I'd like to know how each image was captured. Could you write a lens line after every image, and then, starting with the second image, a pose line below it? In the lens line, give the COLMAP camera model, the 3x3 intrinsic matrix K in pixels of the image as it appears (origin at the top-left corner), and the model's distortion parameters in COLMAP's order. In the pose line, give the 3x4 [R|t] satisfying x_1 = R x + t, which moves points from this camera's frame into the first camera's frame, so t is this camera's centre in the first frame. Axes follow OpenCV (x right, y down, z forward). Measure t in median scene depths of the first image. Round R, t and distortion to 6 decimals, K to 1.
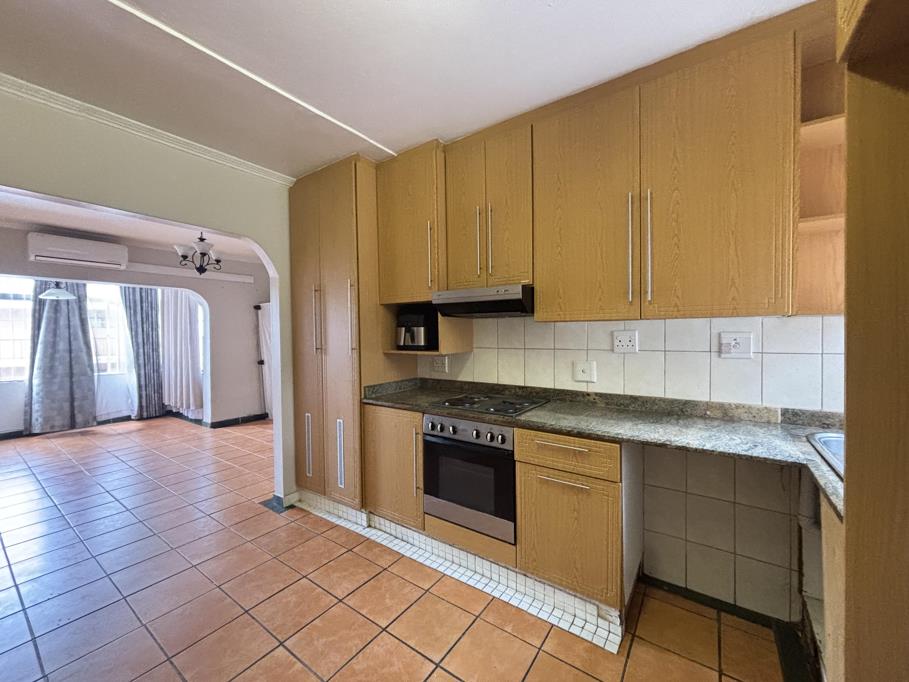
lens RADIAL K [[368.1, 0, 454.5], [0, 368.1, 341.0], [0, 0, 1]] dist [-0.001040, 0.000067]
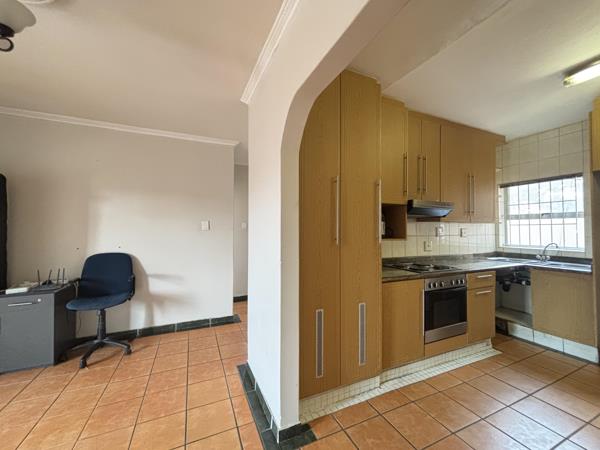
lens RADIAL K [[243.0, 0, 300.0], [0, 243.0, 225.0], [0, 0, 1]] dist [-0.001040, 0.000067]
pose [[0.510234, 0.026312, 0.859633, -0.958976], [0.010572, 0.999264, -0.036861, 0.003812], [-0.859971, 0.027895, 0.509581, 0.720864]]
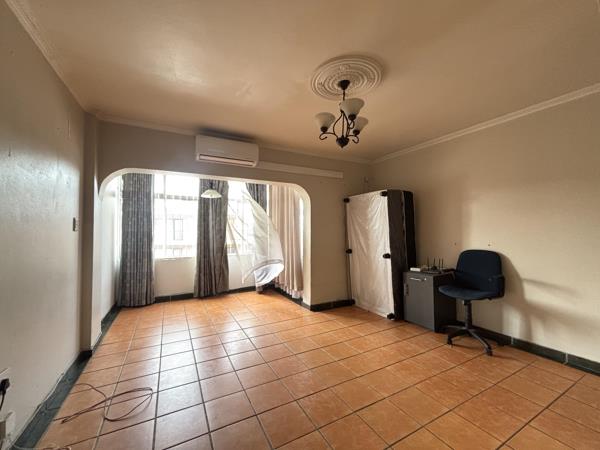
lens RADIAL K [[243.0, 0, 300.0], [0, 243.0, 225.0], [0, 0, 1]] dist [-0.001040, 0.000067]
pose [[0.893529, -0.000913, -0.449004, -0.681810], [-0.015305, 0.999355, -0.032490, 0.013645], [0.448744, 0.035903, 0.892939, 0.618183]]
